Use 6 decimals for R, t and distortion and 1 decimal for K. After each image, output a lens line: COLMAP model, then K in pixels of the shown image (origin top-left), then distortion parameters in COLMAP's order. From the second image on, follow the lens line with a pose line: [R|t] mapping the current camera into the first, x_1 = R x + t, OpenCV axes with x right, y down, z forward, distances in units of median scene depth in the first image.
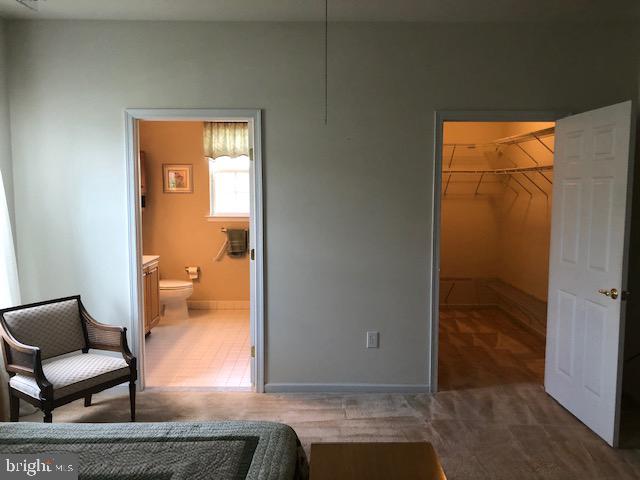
lens RADIAL K [[525.1, 0, 320.0], [0, 525.1, 240.0], [0, 0, 1]] dist [0.012948, -0.002171]
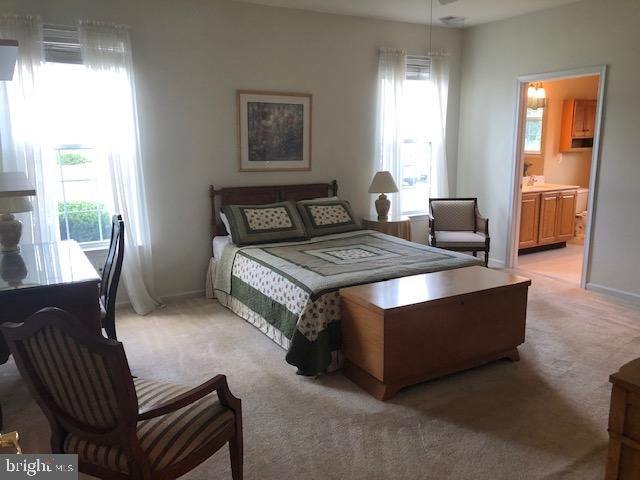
lens RADIAL K [[525.1, 0, 320.0], [0, 525.1, 240.0], [0, 0, 1]] dist [0.012948, -0.002171]
pose [[0.504297, 0.157533, -0.849039, 0.695733], [-0.079106, 0.987513, 0.136240, 0.048937], [0.859899, -0.001541, 0.510461, -0.242639]]
